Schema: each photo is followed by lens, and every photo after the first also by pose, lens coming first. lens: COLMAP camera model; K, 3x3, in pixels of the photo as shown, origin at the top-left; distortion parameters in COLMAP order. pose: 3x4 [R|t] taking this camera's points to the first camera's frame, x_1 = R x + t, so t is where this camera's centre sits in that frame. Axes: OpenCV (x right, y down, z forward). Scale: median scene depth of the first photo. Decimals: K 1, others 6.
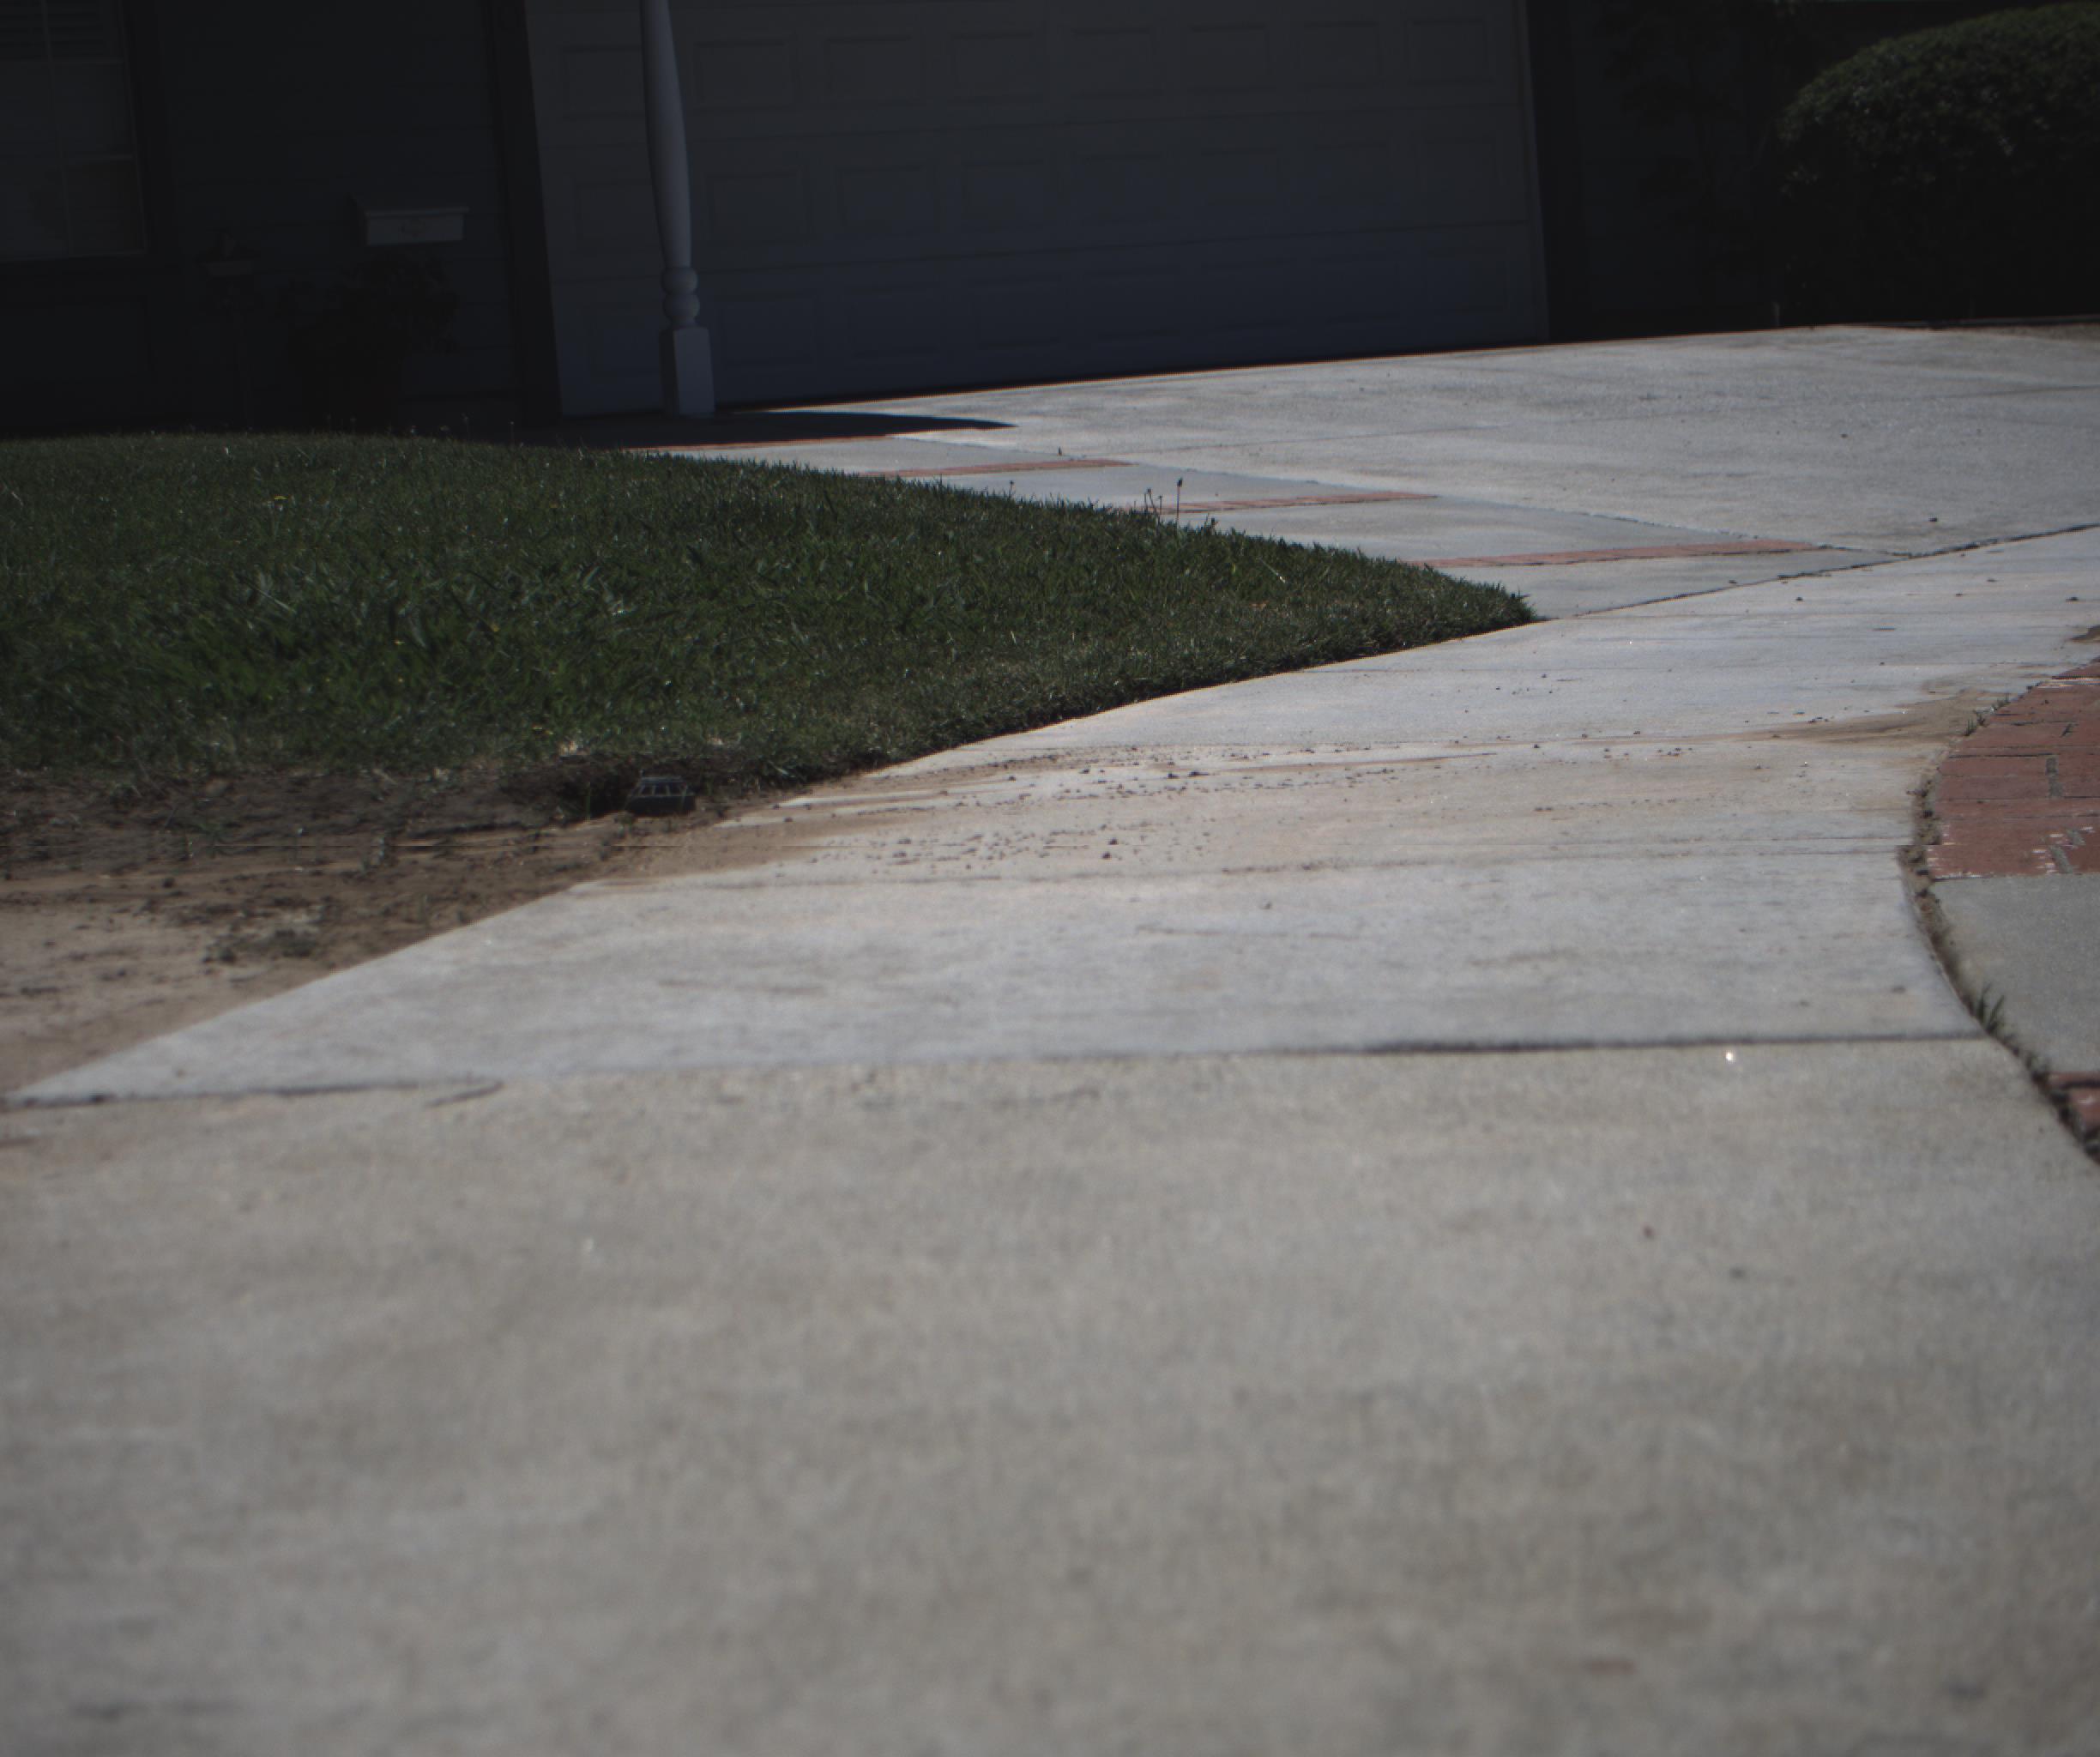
lens RADIAL K [[3931.1, 0, 1033.4], [0, 3931.1, 885.8], [0, 0, 1]] dist [-0.086853, 0.000000]
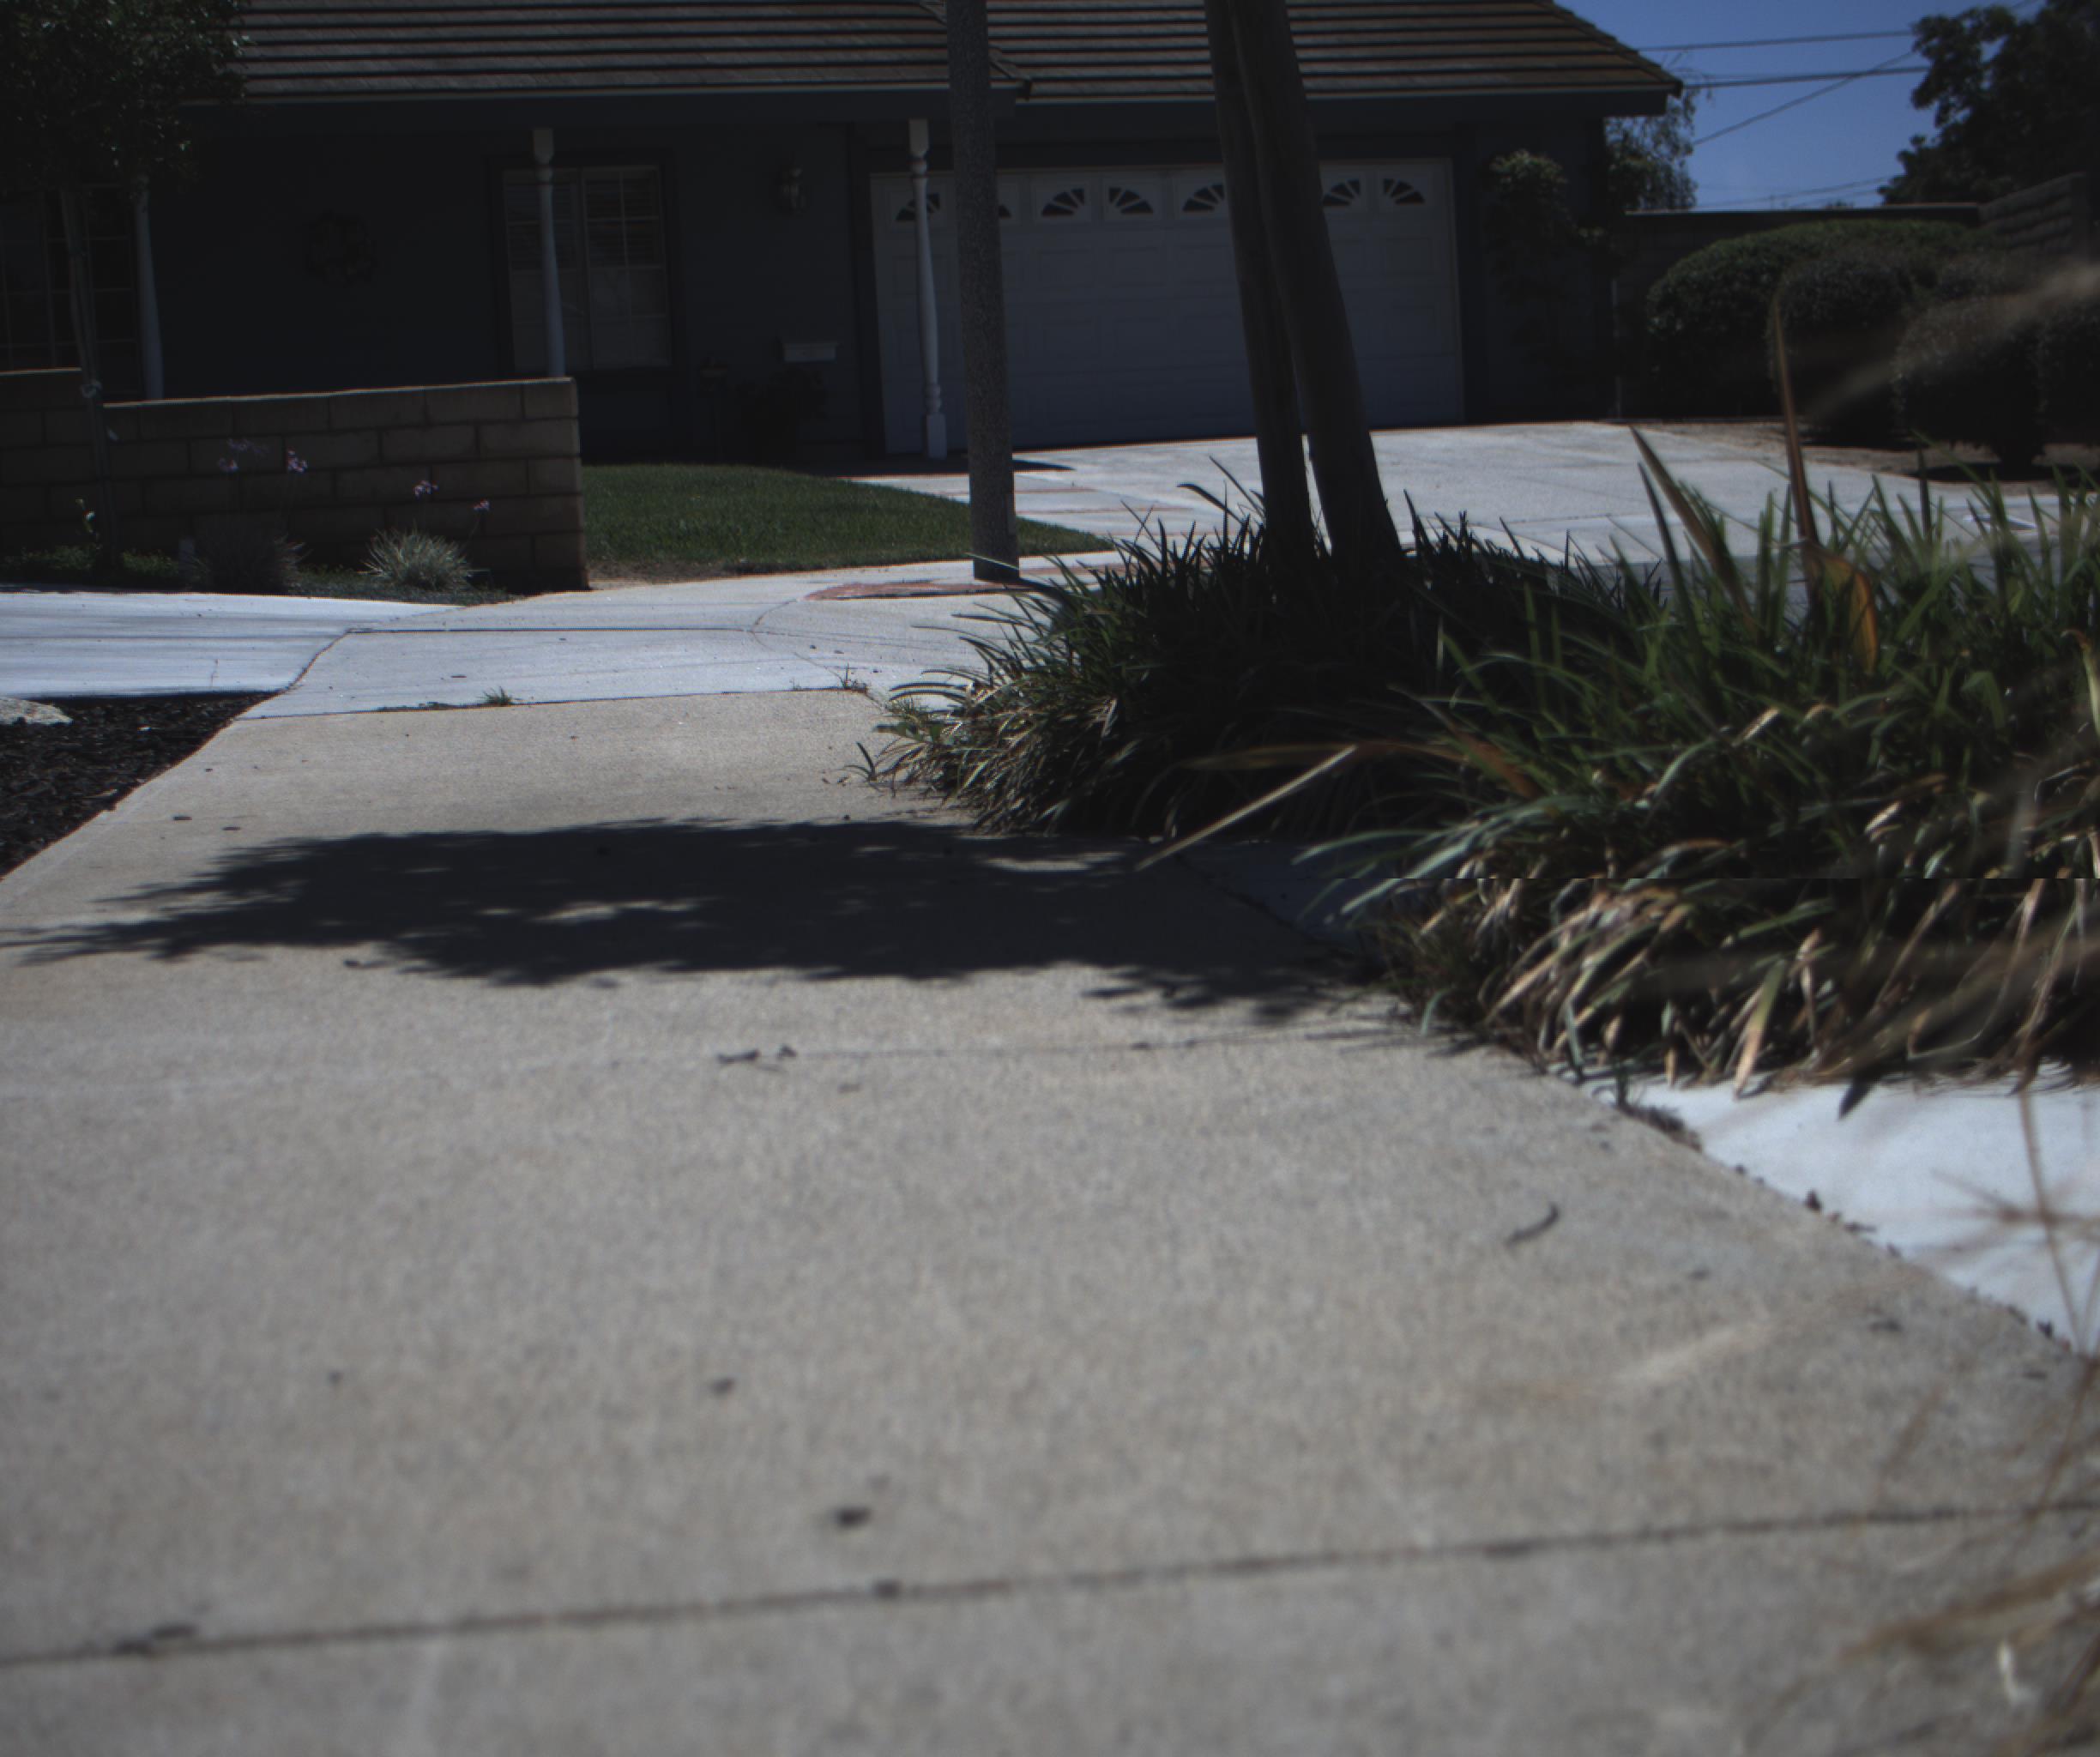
lens RADIAL K [[3931.1, 0, 1054.3], [0, 3931.1, 874.4], [0, 0, 1]] dist [-0.086853, 0.000000]
pose [[0.990886, 0.041882, -0.128027, 0.297157], [-0.042228, 0.999108, 0.000011, 0.111321], [0.127913, 0.005396, 0.991771, -1.214017]]
